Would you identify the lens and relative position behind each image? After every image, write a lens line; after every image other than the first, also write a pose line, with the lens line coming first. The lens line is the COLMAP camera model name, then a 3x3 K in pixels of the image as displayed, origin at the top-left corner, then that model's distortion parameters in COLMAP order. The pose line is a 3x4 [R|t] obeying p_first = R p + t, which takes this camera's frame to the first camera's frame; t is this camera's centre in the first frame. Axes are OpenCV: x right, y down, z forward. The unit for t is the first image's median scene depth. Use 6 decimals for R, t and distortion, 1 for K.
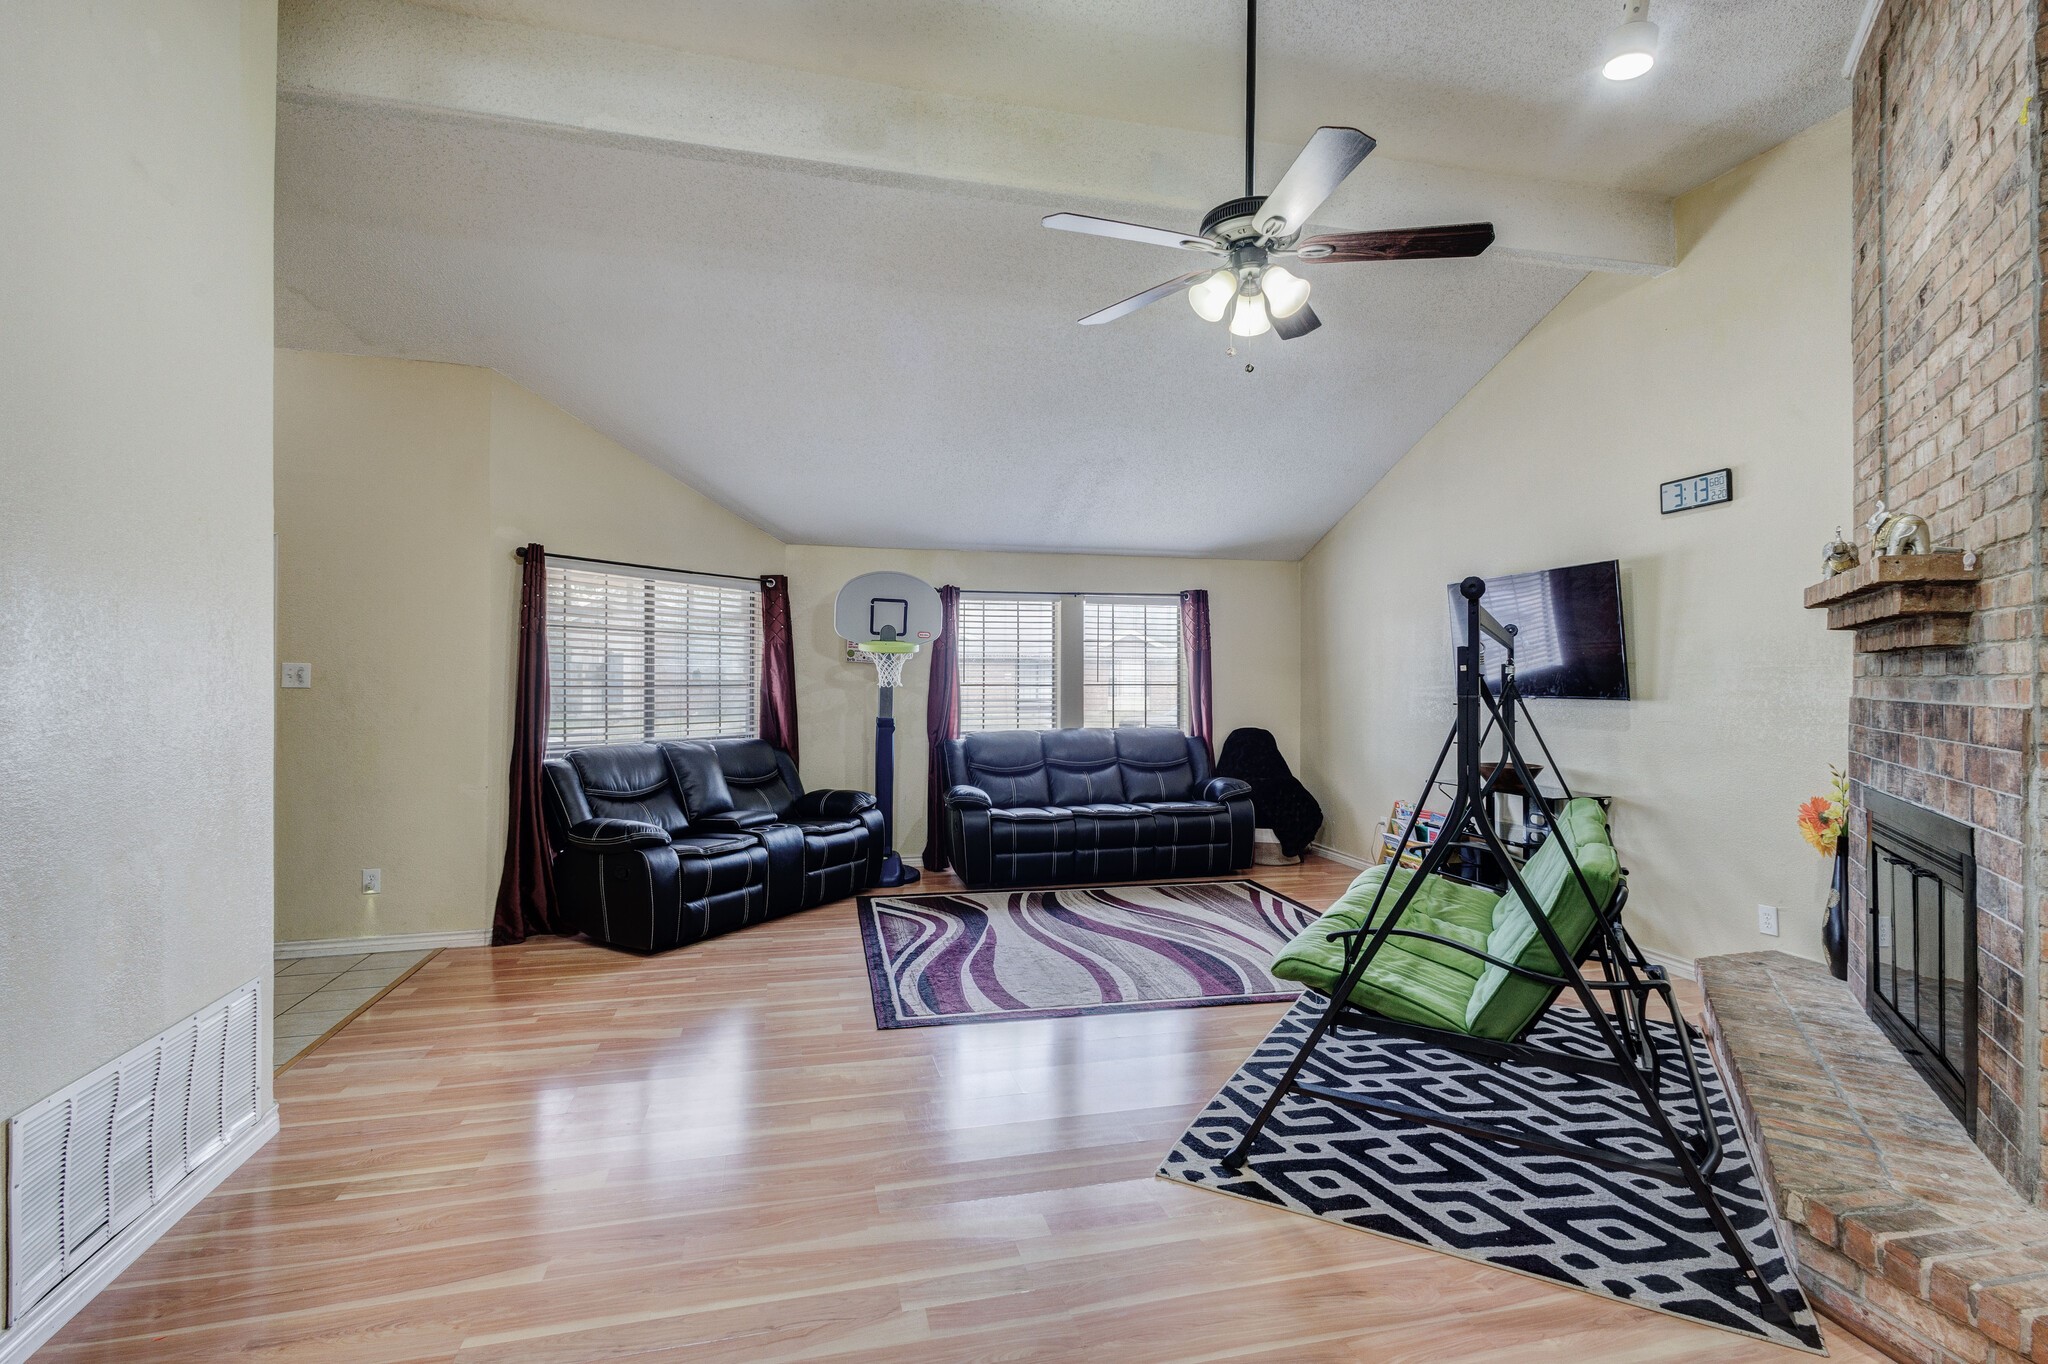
lens RADIAL K [[955.9, 0, 1024.7], [0, 955.9, 672.4], [0, 0, 1]] dist [0.005699, -0.000712]
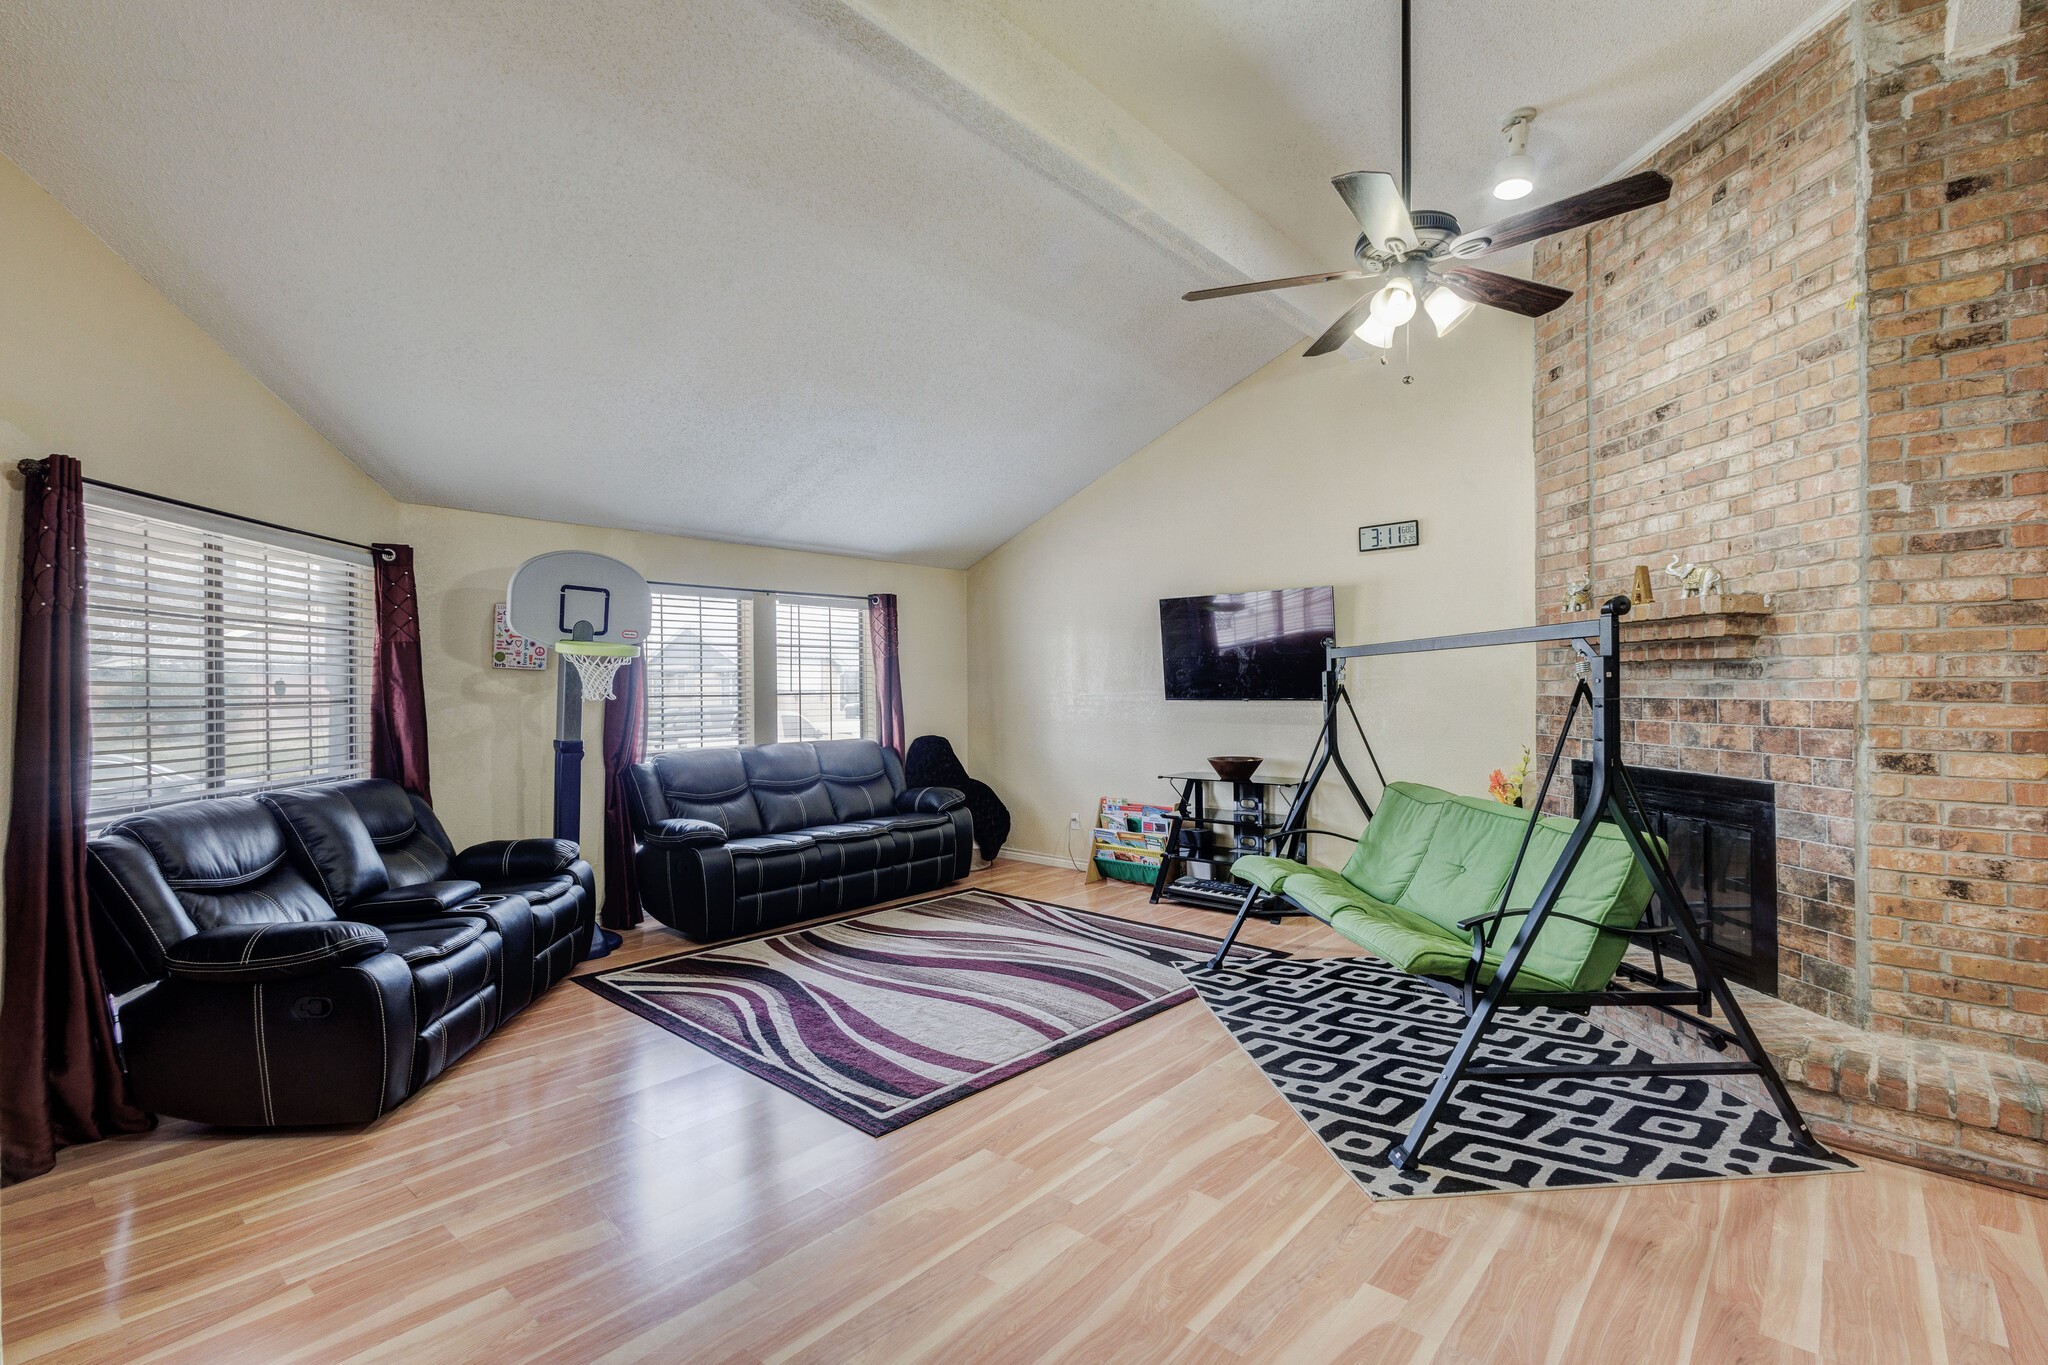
lens RADIAL K [[934.4, 0, 1021.4], [0, 934.4, 682.3], [0, 0, 1]] dist [0.006077, -0.000268]
pose [[0.822362, -0.006038, 0.568932, -0.384024], [0.004464, 0.999981, 0.004160, -0.001439], [-0.568947, -0.000882, 0.822374, 0.238281]]
